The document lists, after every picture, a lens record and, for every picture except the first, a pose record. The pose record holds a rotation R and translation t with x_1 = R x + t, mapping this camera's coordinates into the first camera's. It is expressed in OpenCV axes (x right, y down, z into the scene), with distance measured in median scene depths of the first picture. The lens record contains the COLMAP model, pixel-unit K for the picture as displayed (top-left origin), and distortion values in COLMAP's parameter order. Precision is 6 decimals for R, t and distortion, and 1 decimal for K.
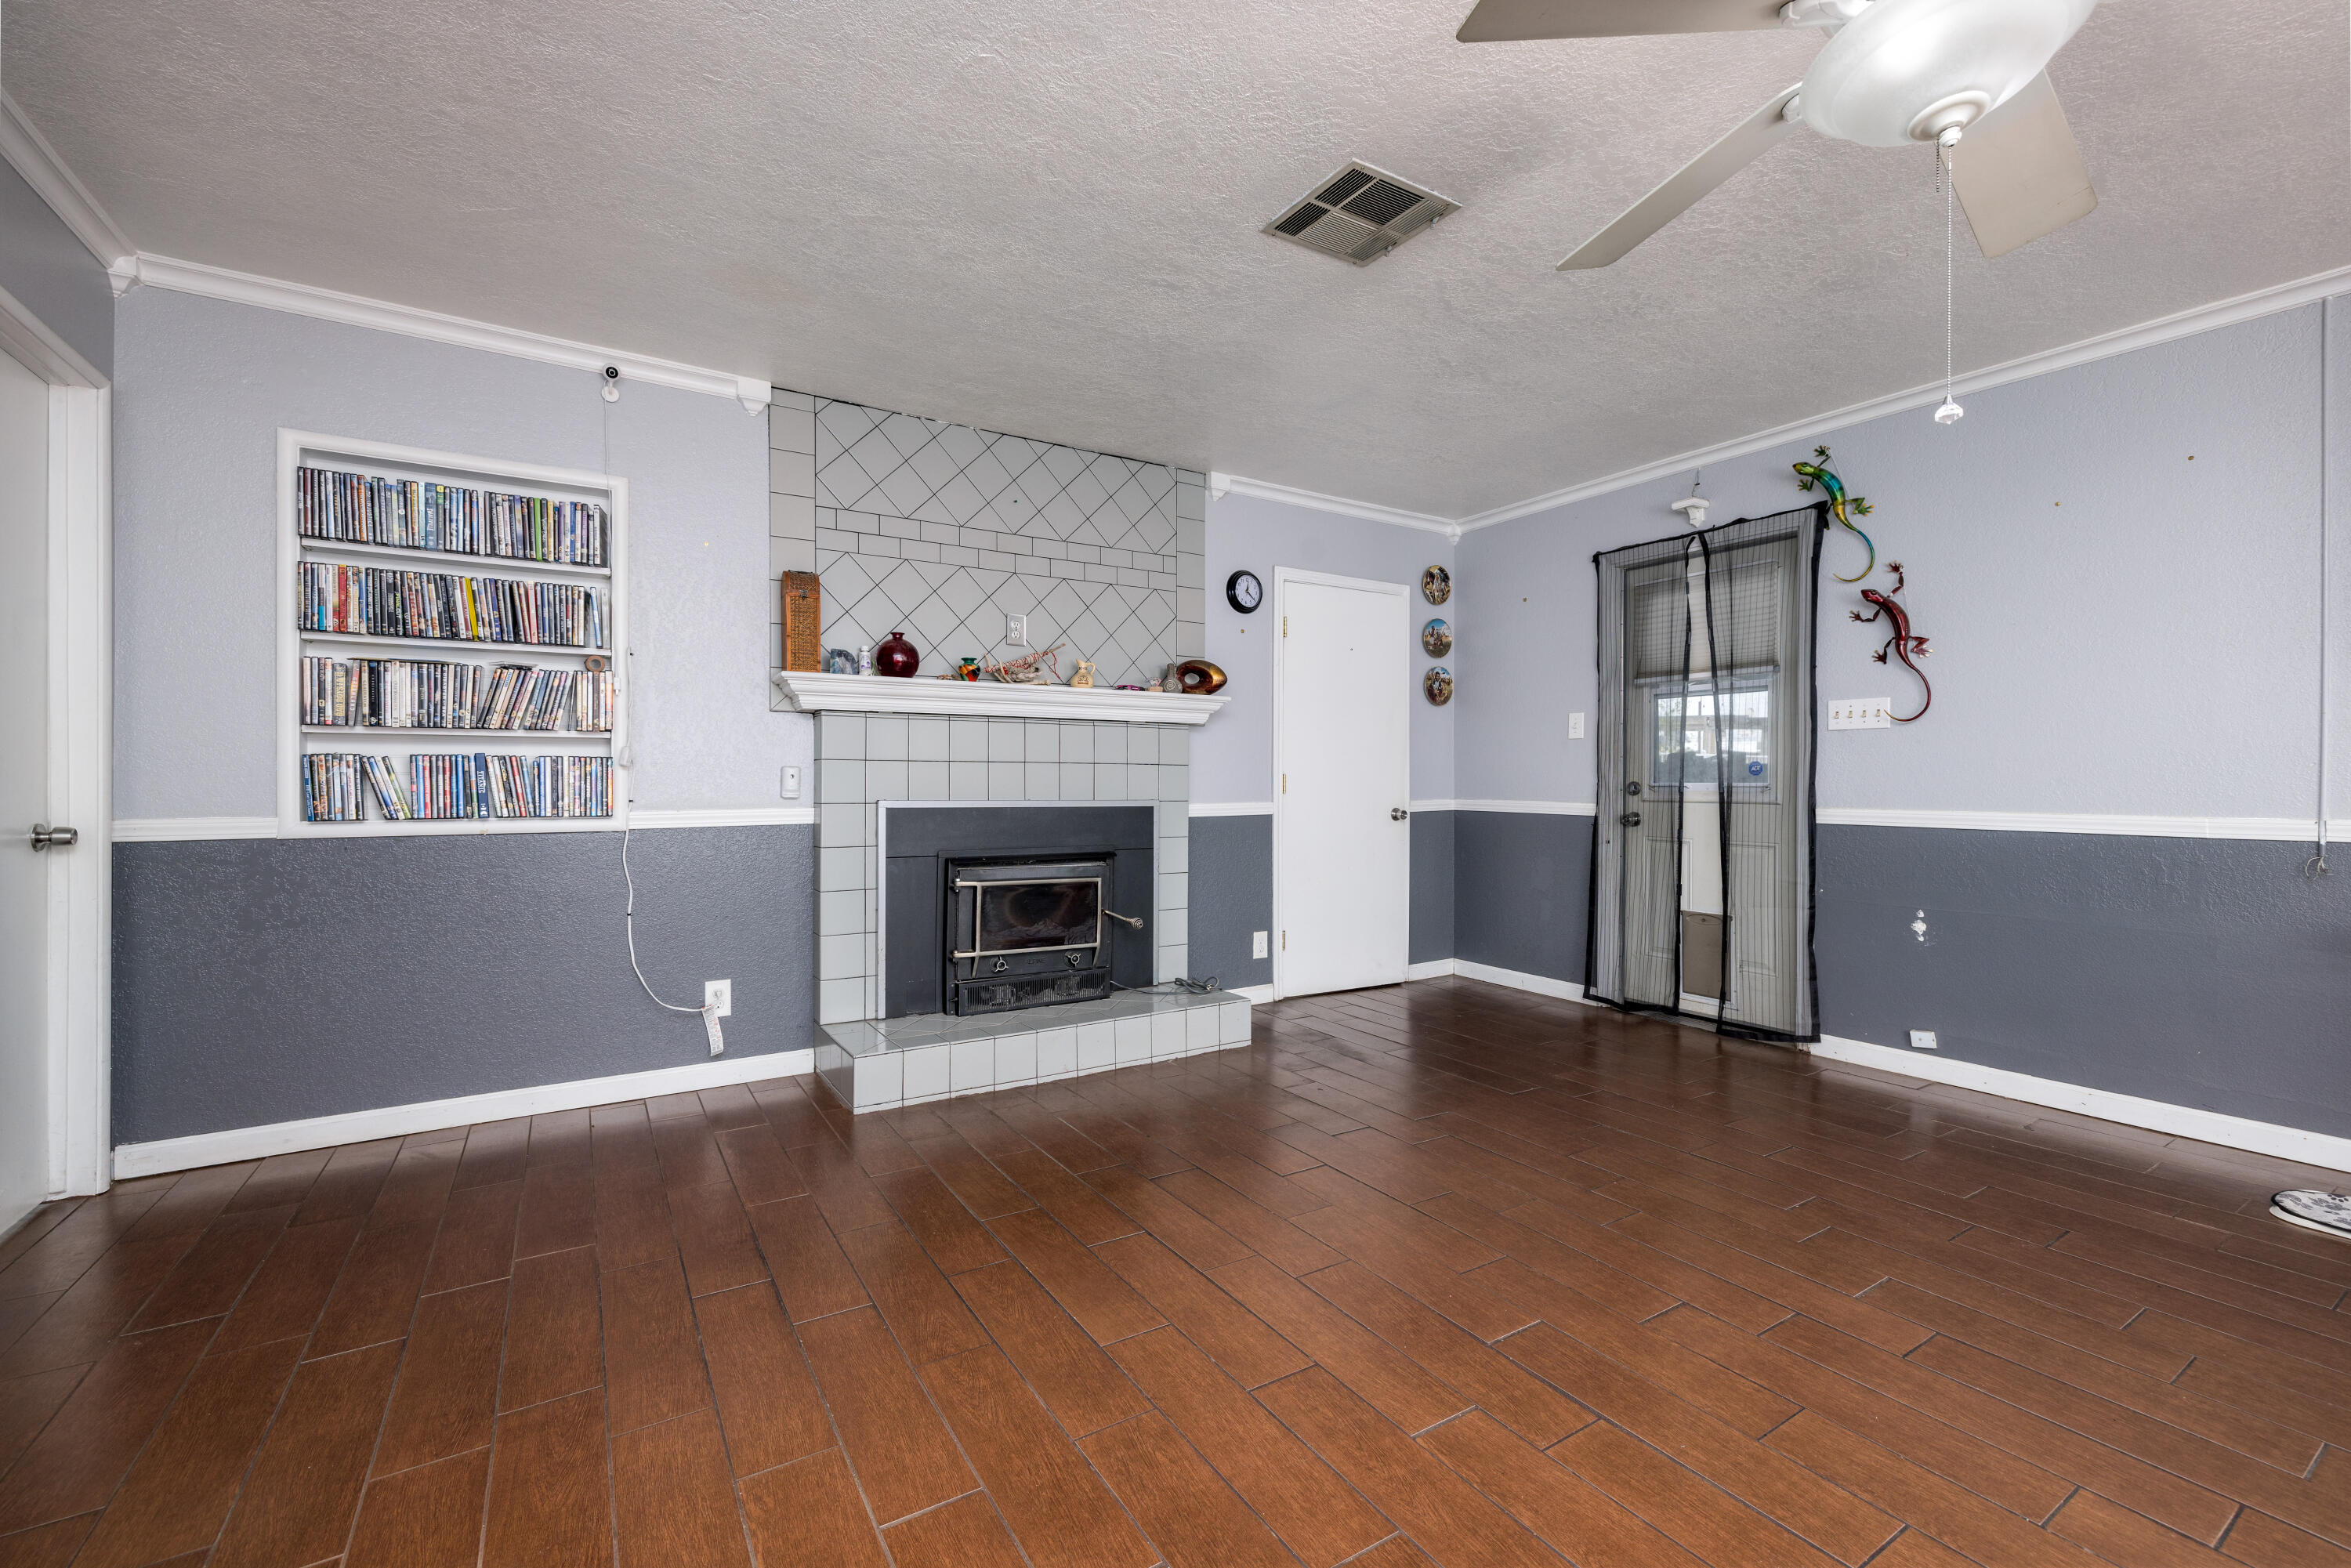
lens RADIAL K [[984.2, 0, 1184.2], [0, 984.2, 785.5], [0, 0, 1]] dist [0.001444, -0.000032]
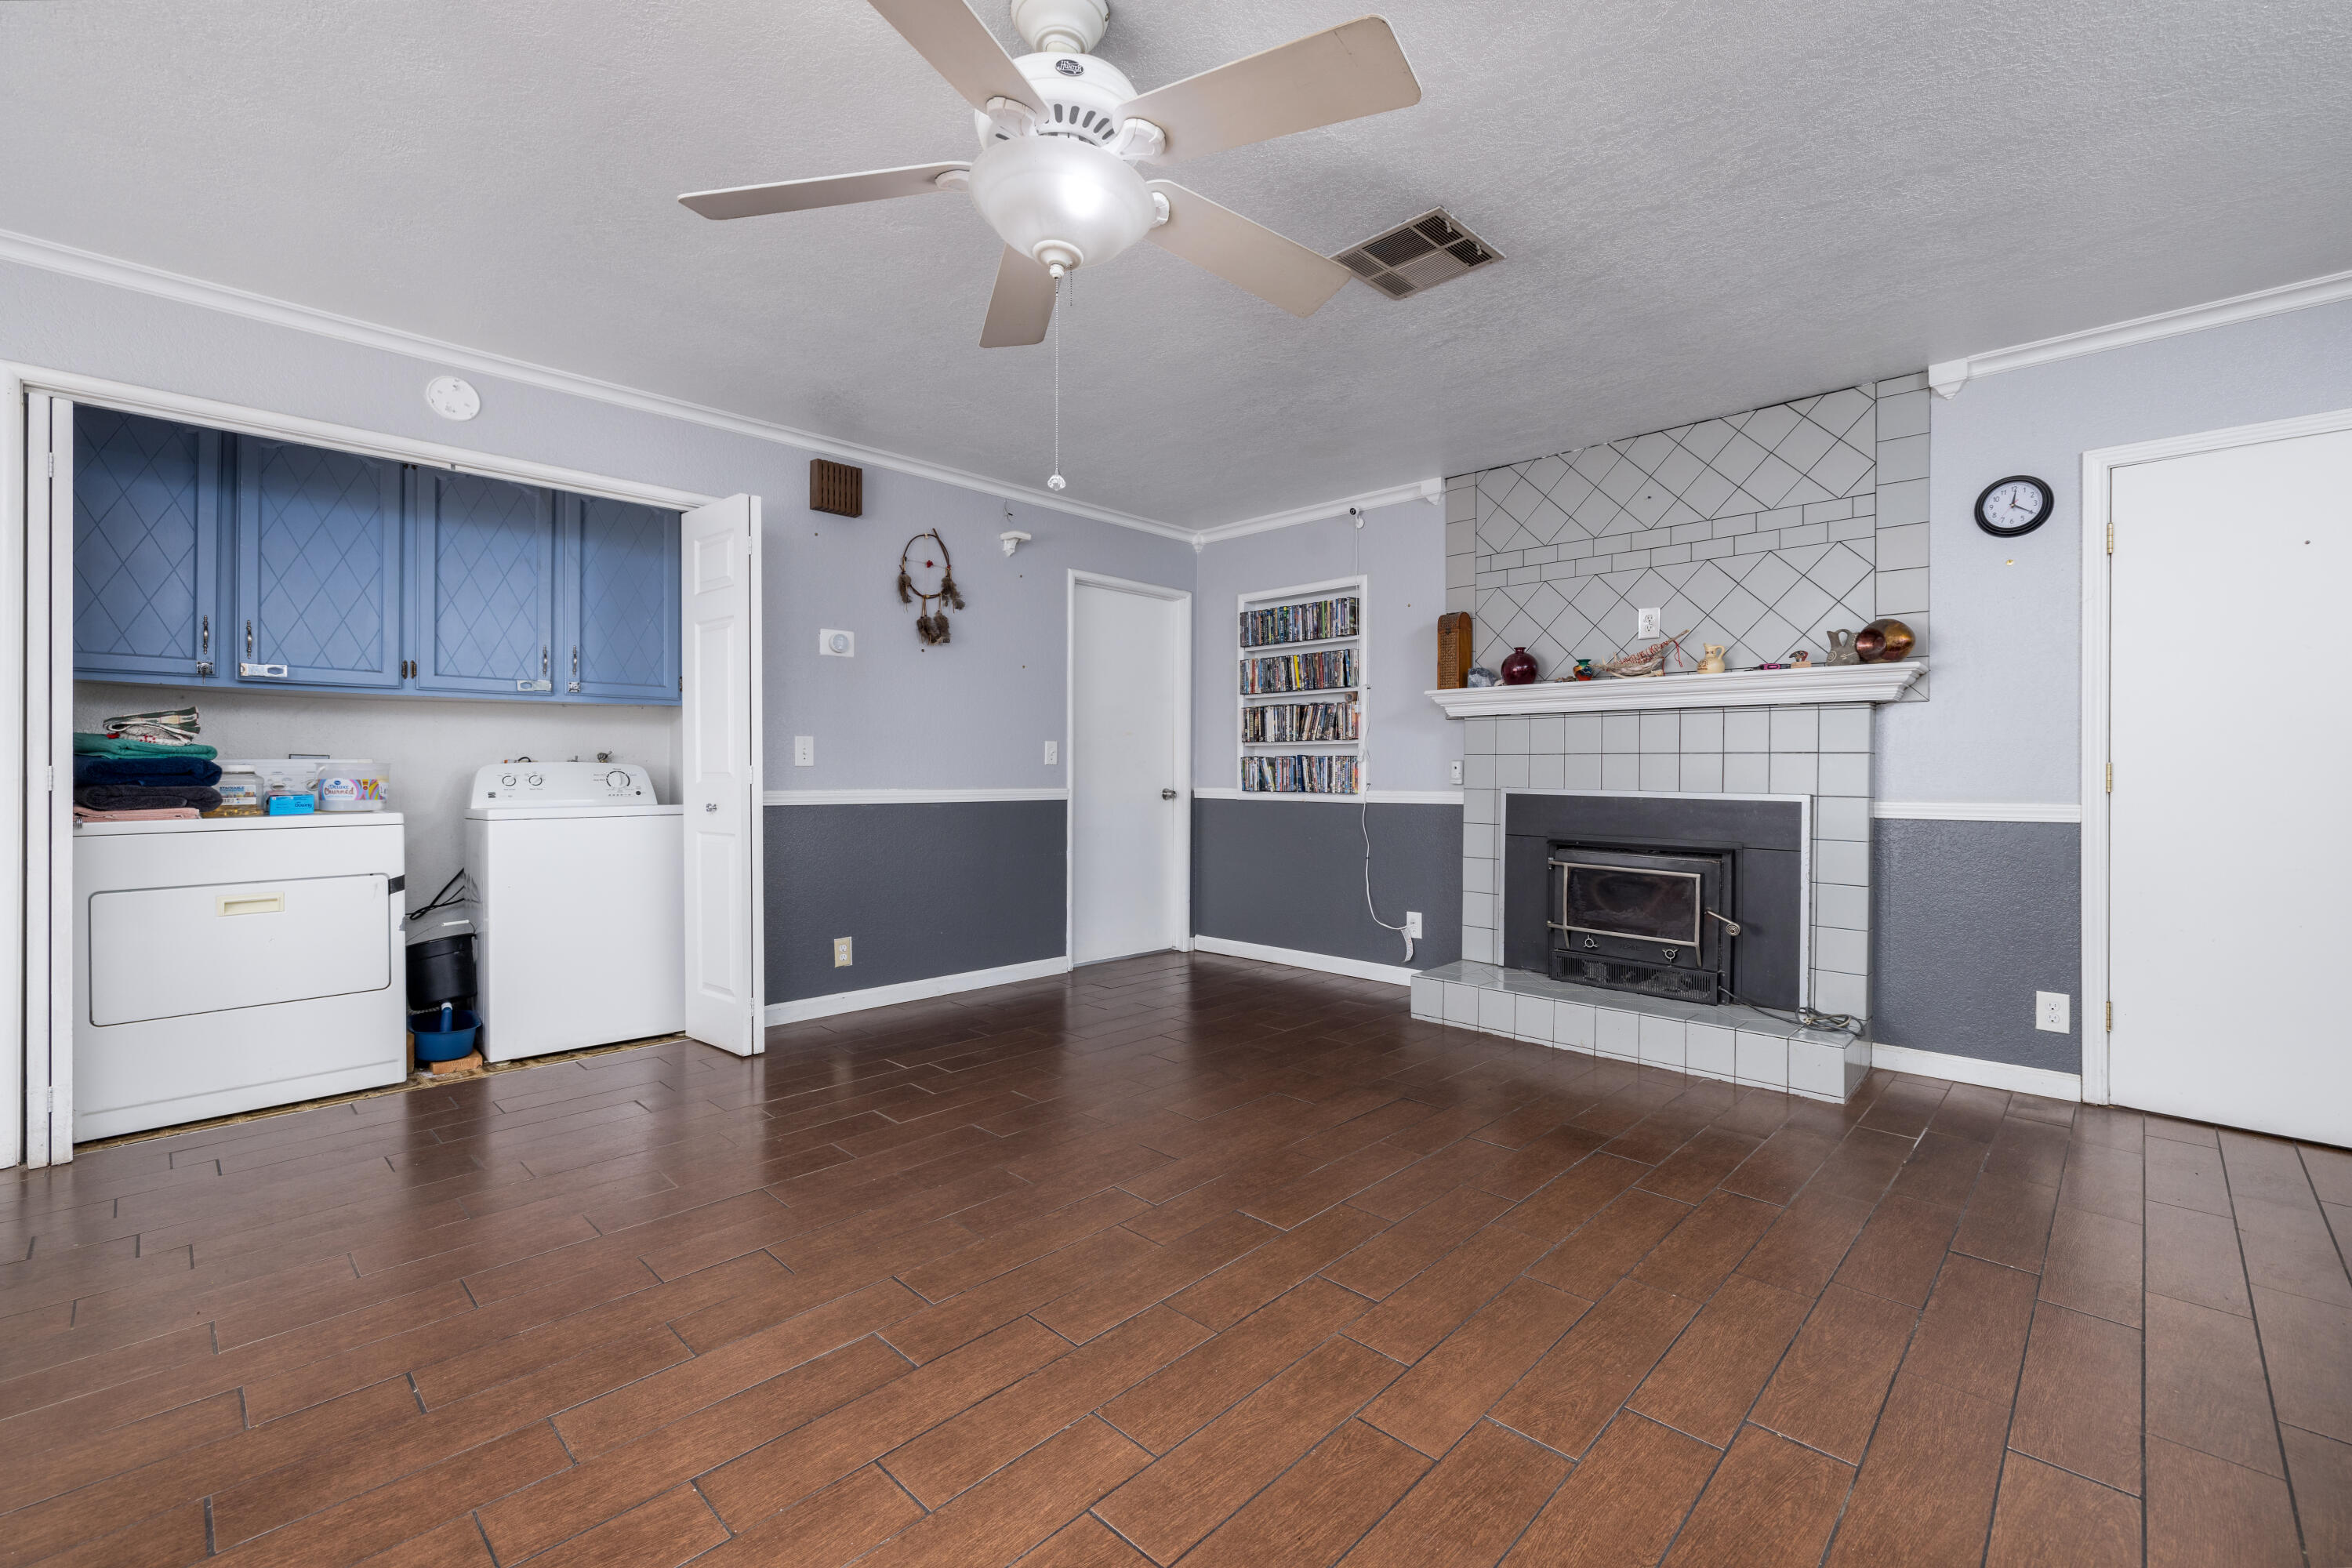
lens RADIAL K [[984.6, 0, 1184.7], [0, 984.6, 785.5], [0, 0, 1]] dist [0.001444, -0.000032]
pose [[0.240462, 0.015304, -0.970538, 0.793930], [-0.008845, 0.999869, 0.013575, -0.000107], [0.970618, 0.005320, 0.240565, 0.325523]]
